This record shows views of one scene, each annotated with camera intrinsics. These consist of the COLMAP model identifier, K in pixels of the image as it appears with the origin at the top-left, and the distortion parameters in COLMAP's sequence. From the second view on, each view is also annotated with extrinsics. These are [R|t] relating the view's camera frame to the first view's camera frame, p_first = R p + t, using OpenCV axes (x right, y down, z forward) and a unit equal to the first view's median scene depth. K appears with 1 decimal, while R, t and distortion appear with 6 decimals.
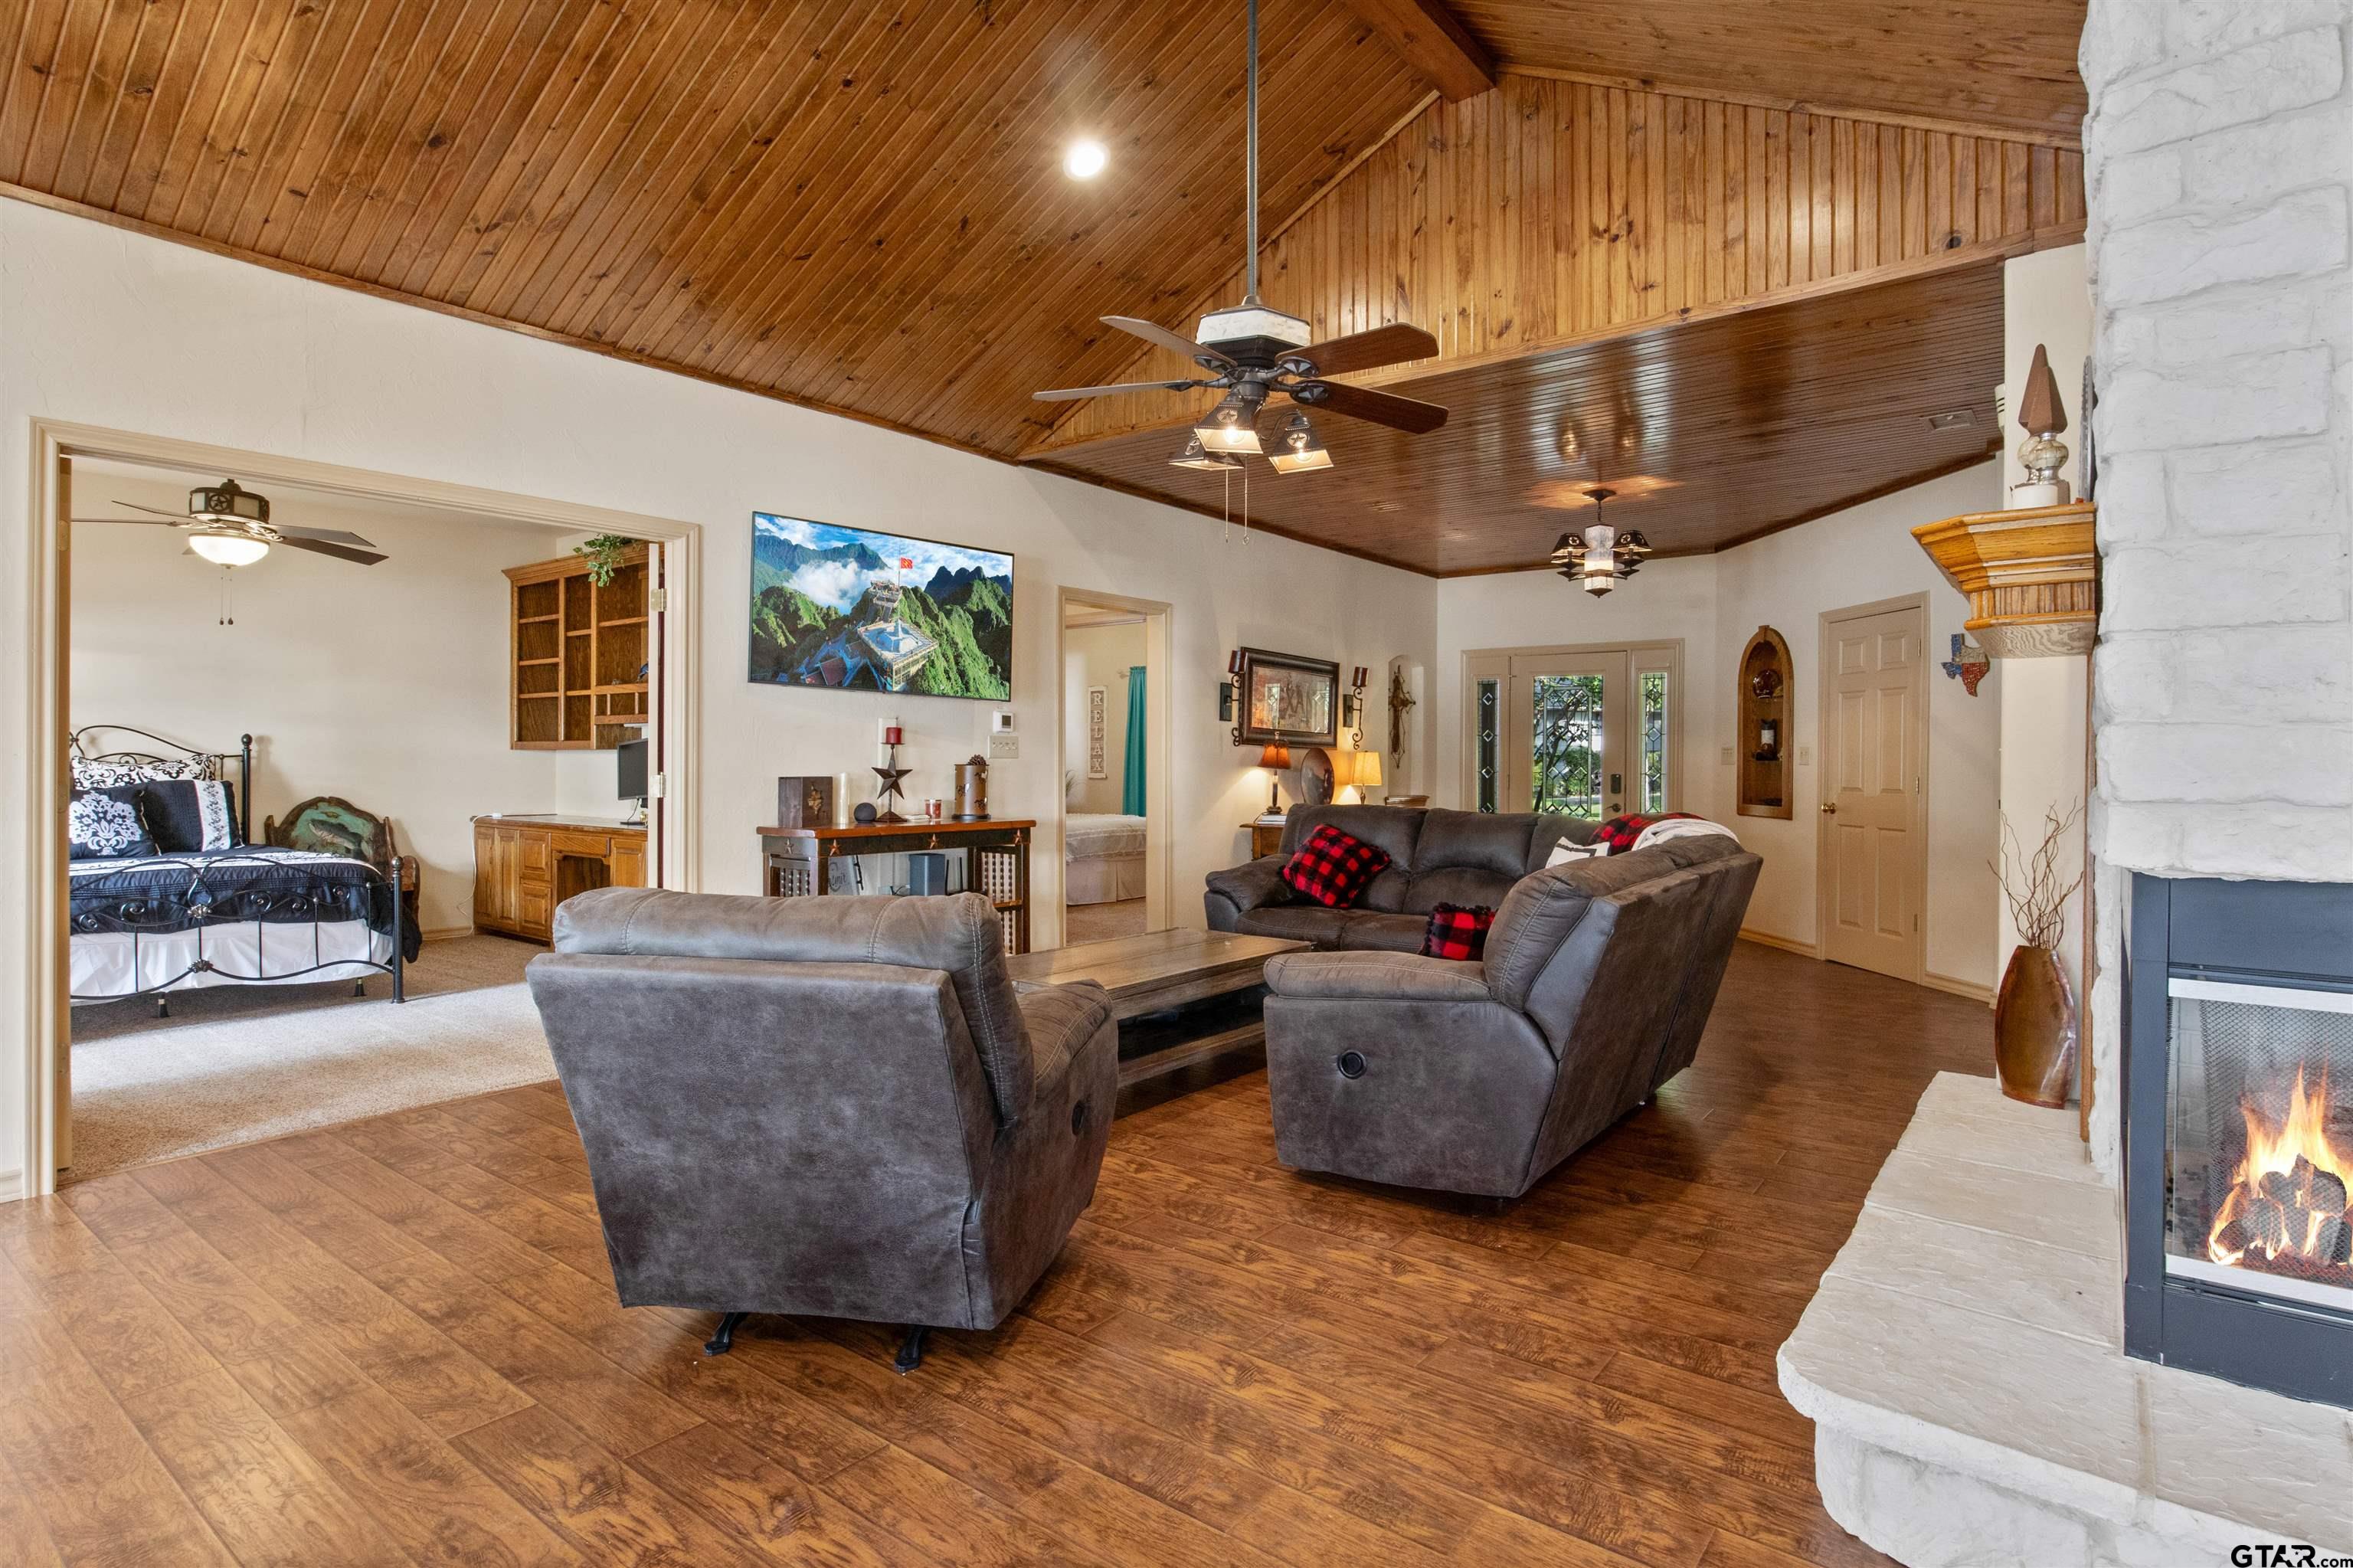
lens RADIAL K [[1208.6, 0, 1187.0], [0, 1208.6, 768.9], [0, 0, 1]] dist [-0.004127, -0.002060]
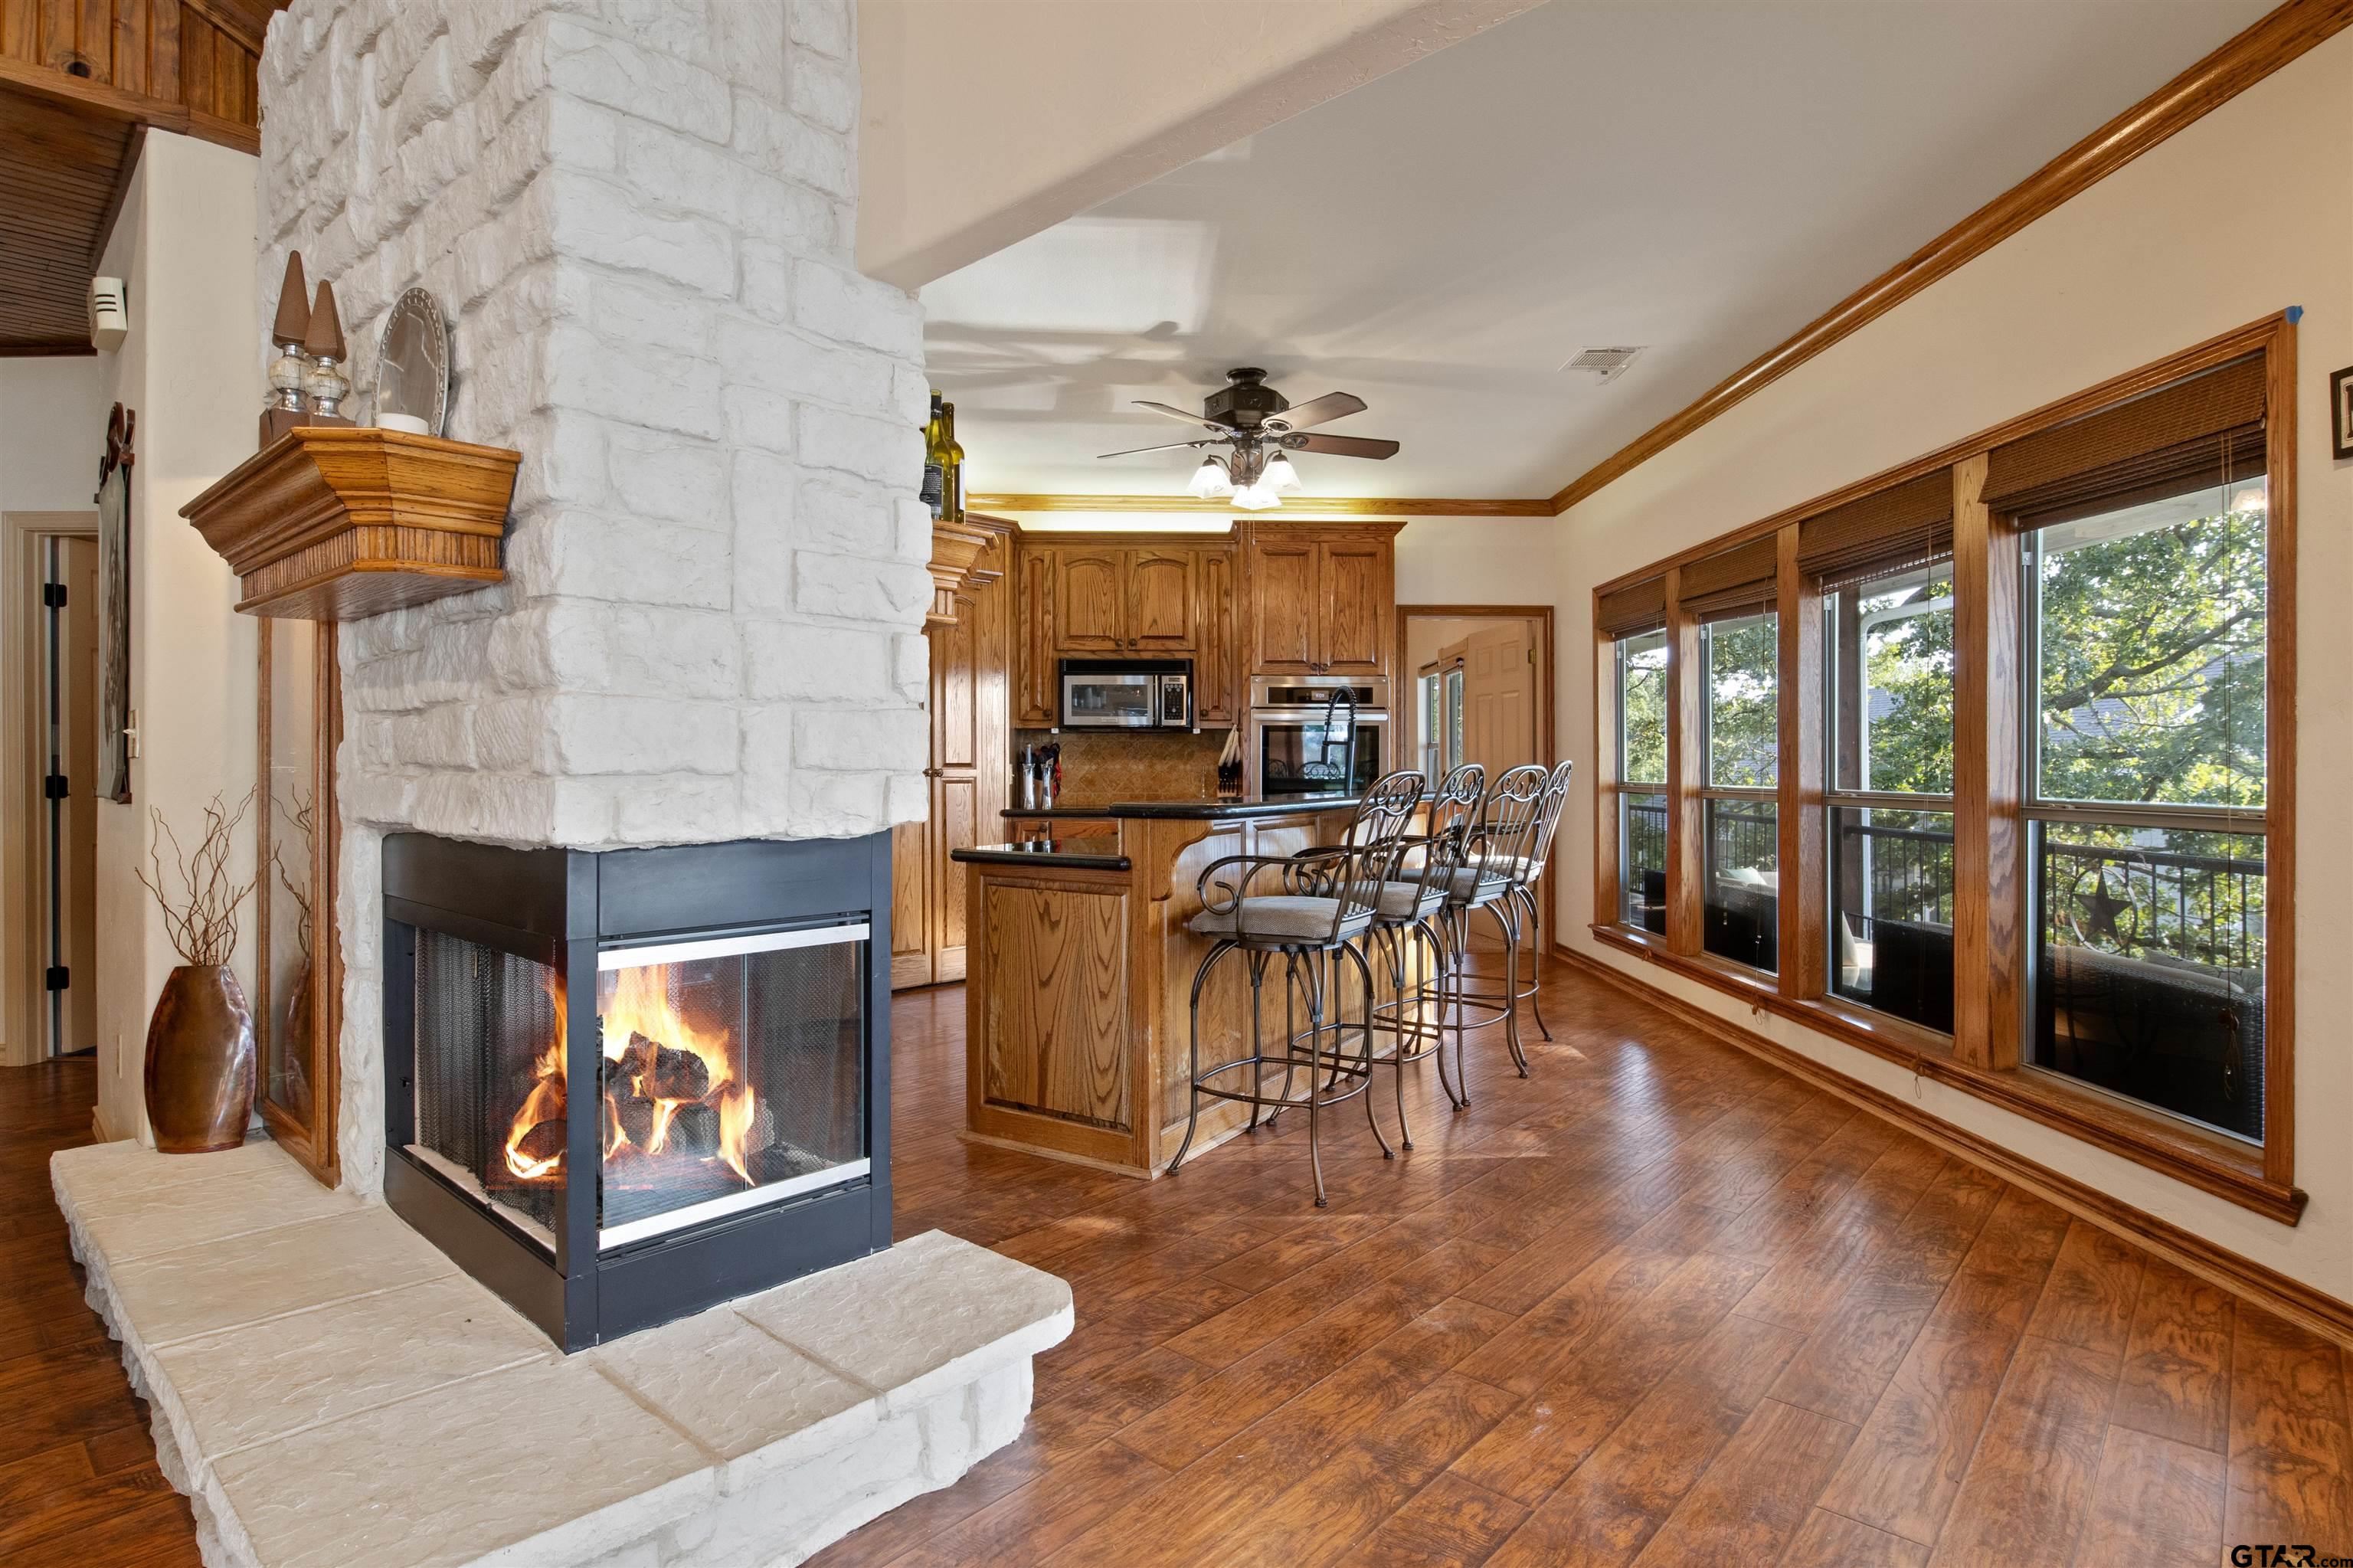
lens RADIAL K [[1208.6, 0, 1177.9], [0, 1208.6, 770.2], [0, 0, 1]] dist [-0.004127, -0.002060]
pose [[0.084198, -0.012337, 0.996373, -0.128043], [0.011664, 0.999867, 0.011395, 0.017318], [-0.996381, 0.010663, 0.084331, 0.428301]]
